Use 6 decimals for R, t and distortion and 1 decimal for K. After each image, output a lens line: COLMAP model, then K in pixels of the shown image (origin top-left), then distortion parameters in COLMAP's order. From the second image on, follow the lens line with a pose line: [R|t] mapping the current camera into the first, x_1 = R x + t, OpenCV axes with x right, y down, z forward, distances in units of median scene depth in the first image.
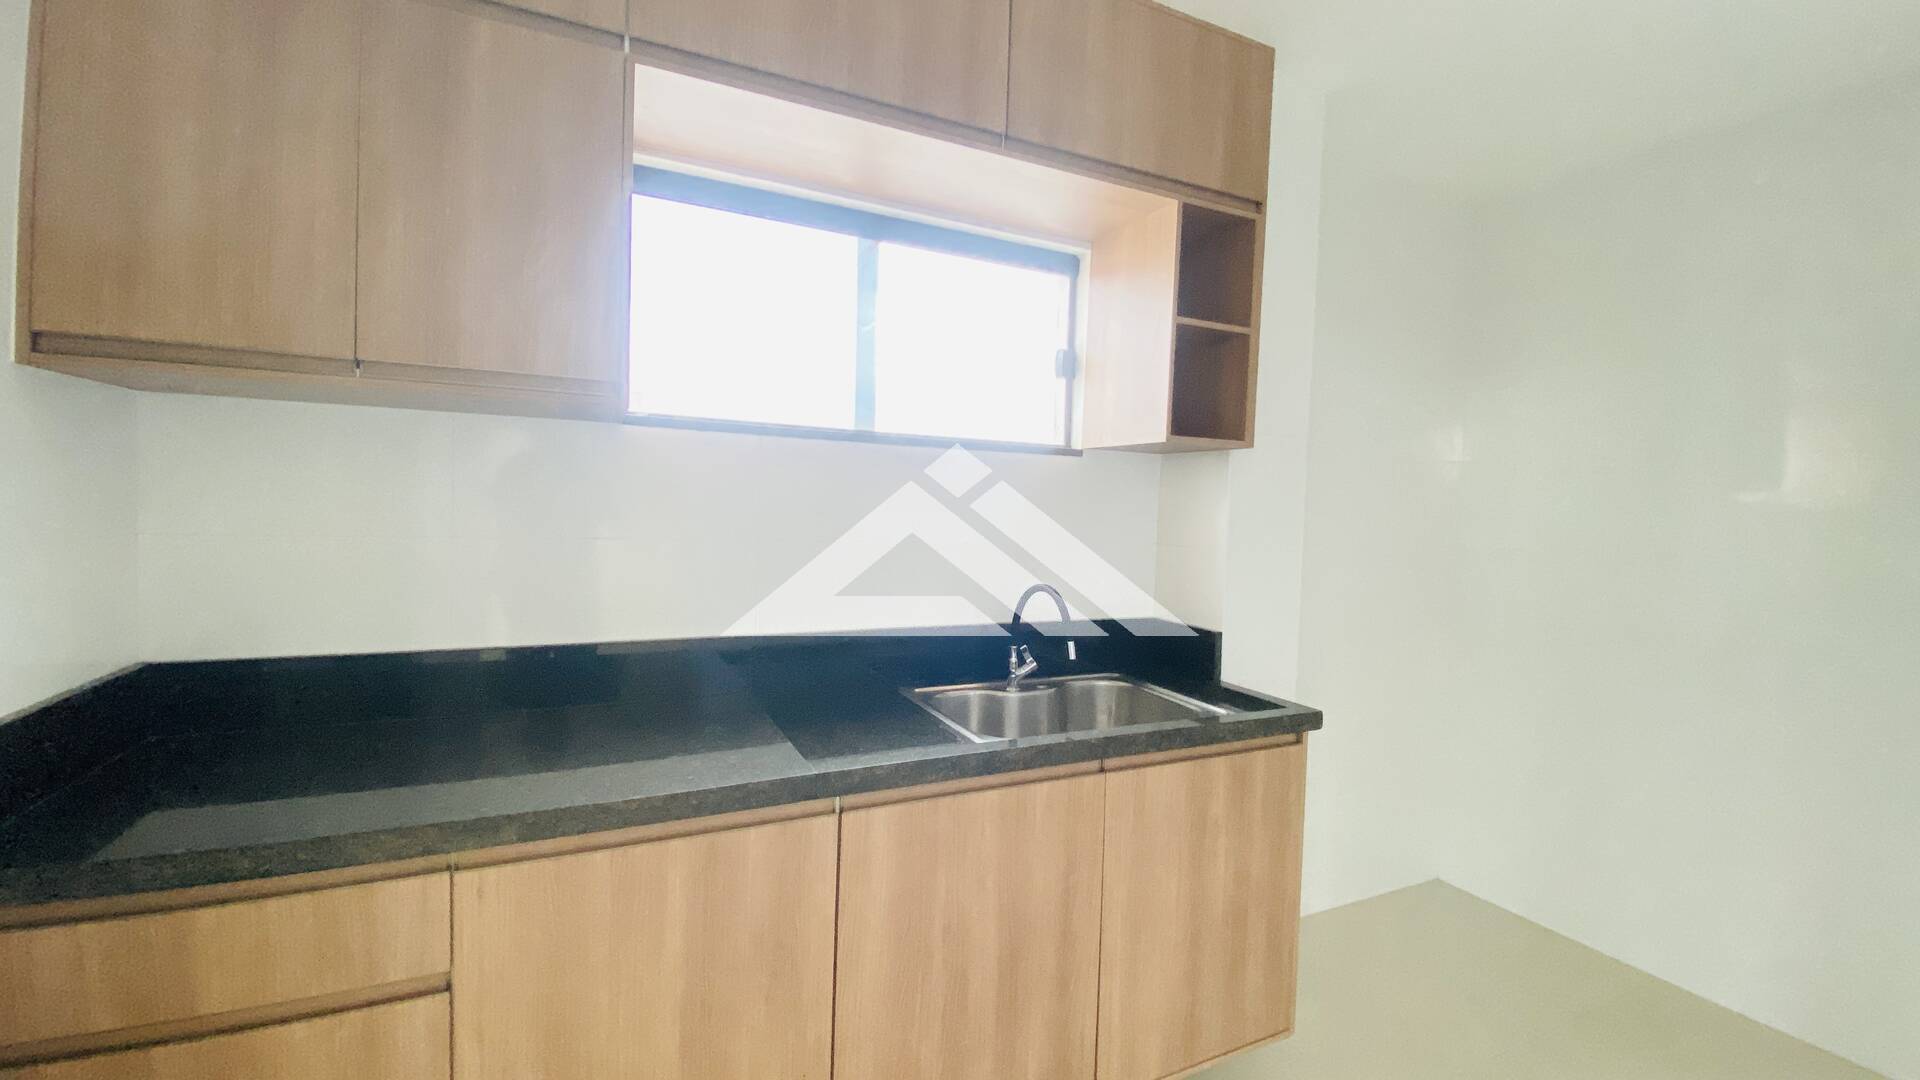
lens RADIAL K [[770.6, 0, 961.8], [0, 770.6, 527.8], [0, 0, 1]] dist [0.000703, -0.001276]
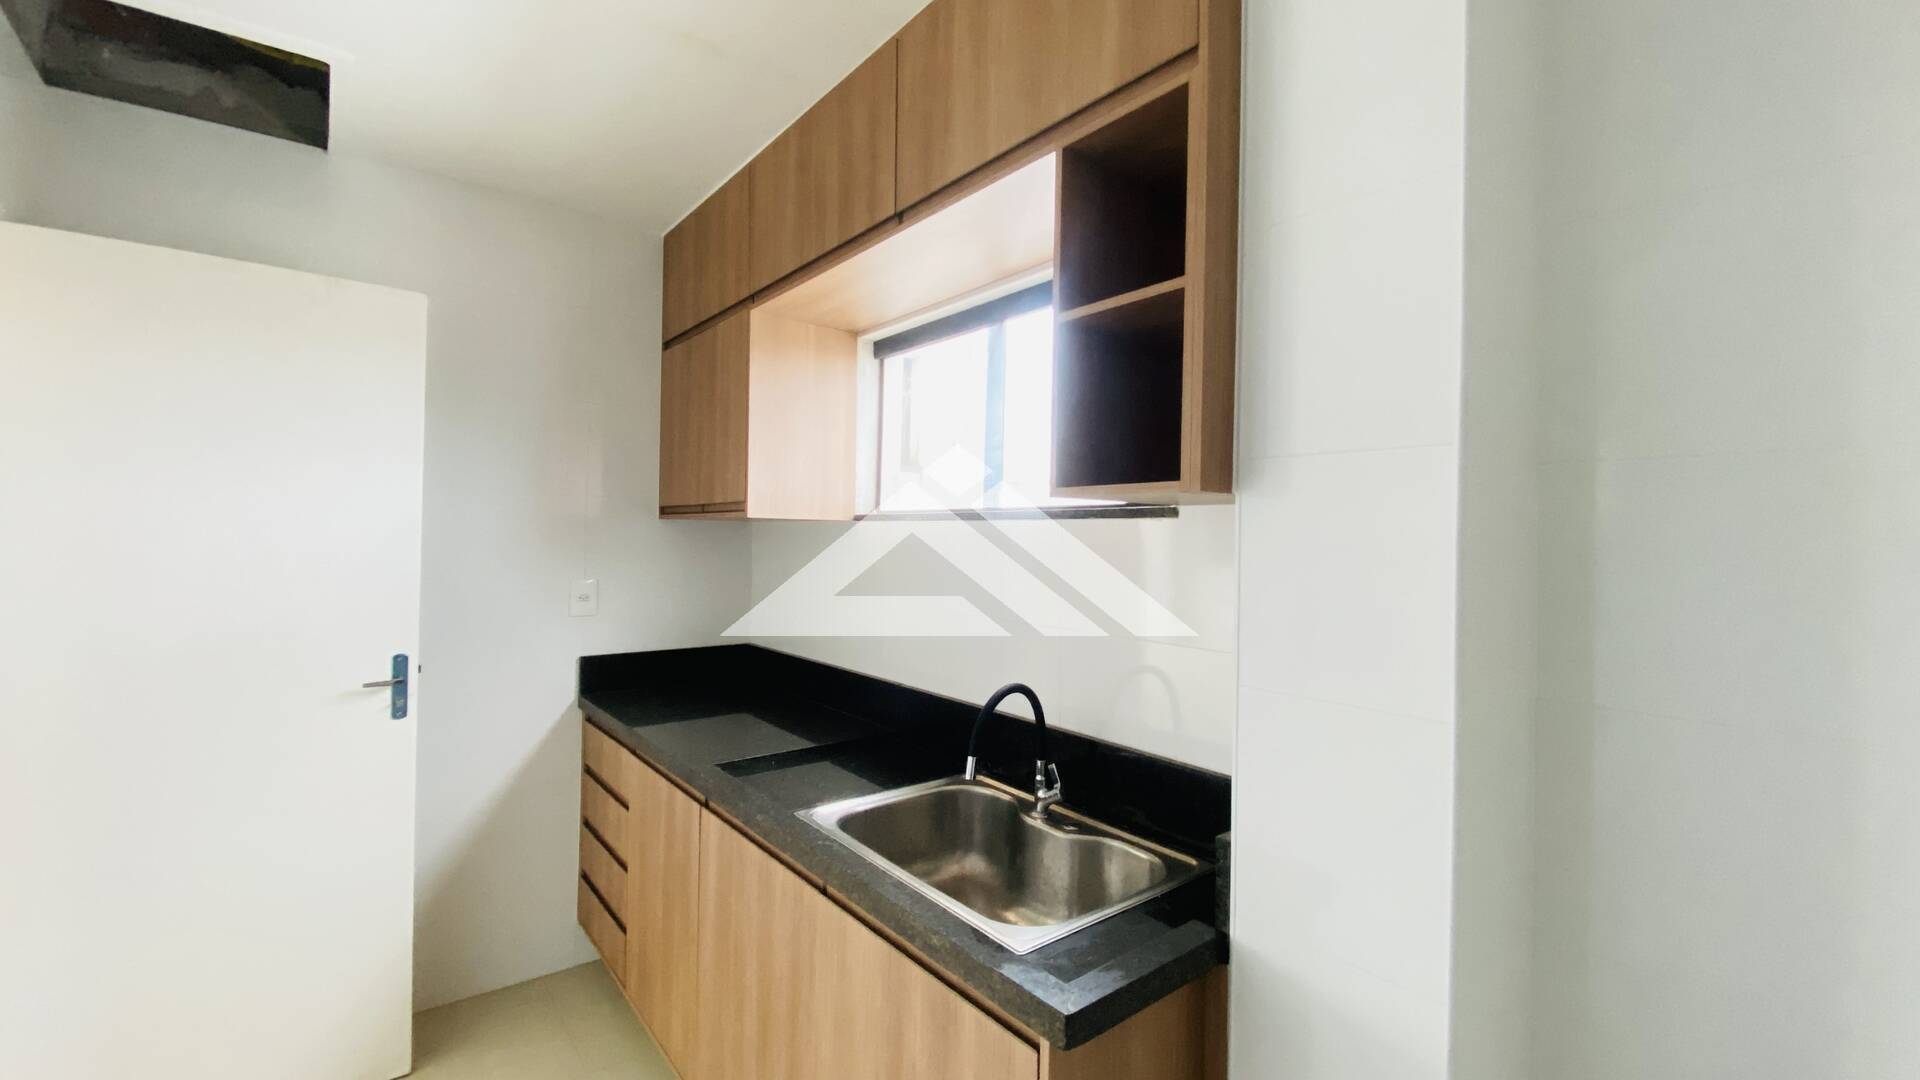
lens RADIAL K [[770.6, 0, 965.8], [0, 770.6, 527.3], [0, 0, 1]] dist [0.000703, -0.001276]
pose [[0.242314, -0.036002, -0.969530, 0.914061], [-0.035225, 0.998326, -0.045875, -0.055825], [0.969558, 0.045268, 0.240640, 0.772482]]
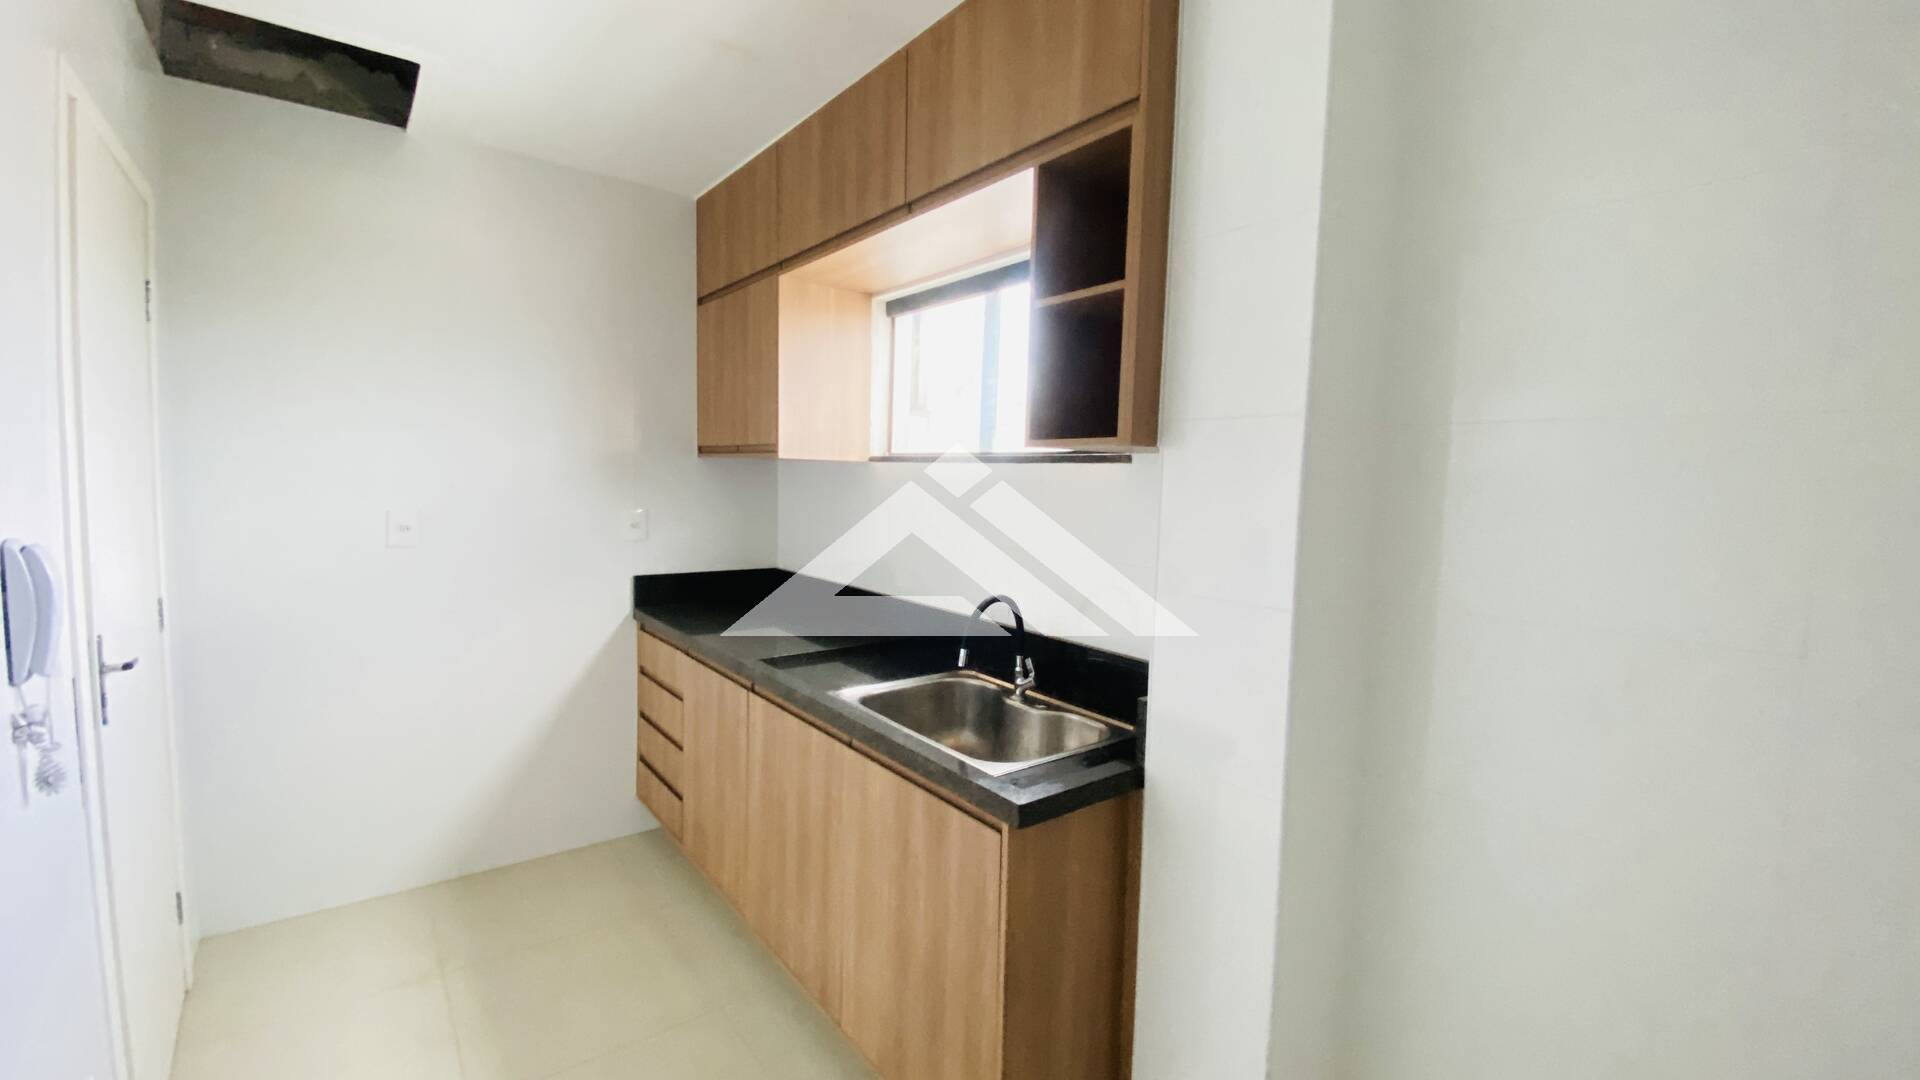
lens RADIAL K [[770.6, 0, 964.2], [0, 770.6, 536.6], [0, 0, 1]] dist [0.000703, -0.001276]
pose [[0.227488, 0.058178, -0.972042, 1.117642], [-0.045183, 0.997769, 0.049144, -0.054665], [0.972732, 0.032740, 0.229609, 0.742559]]
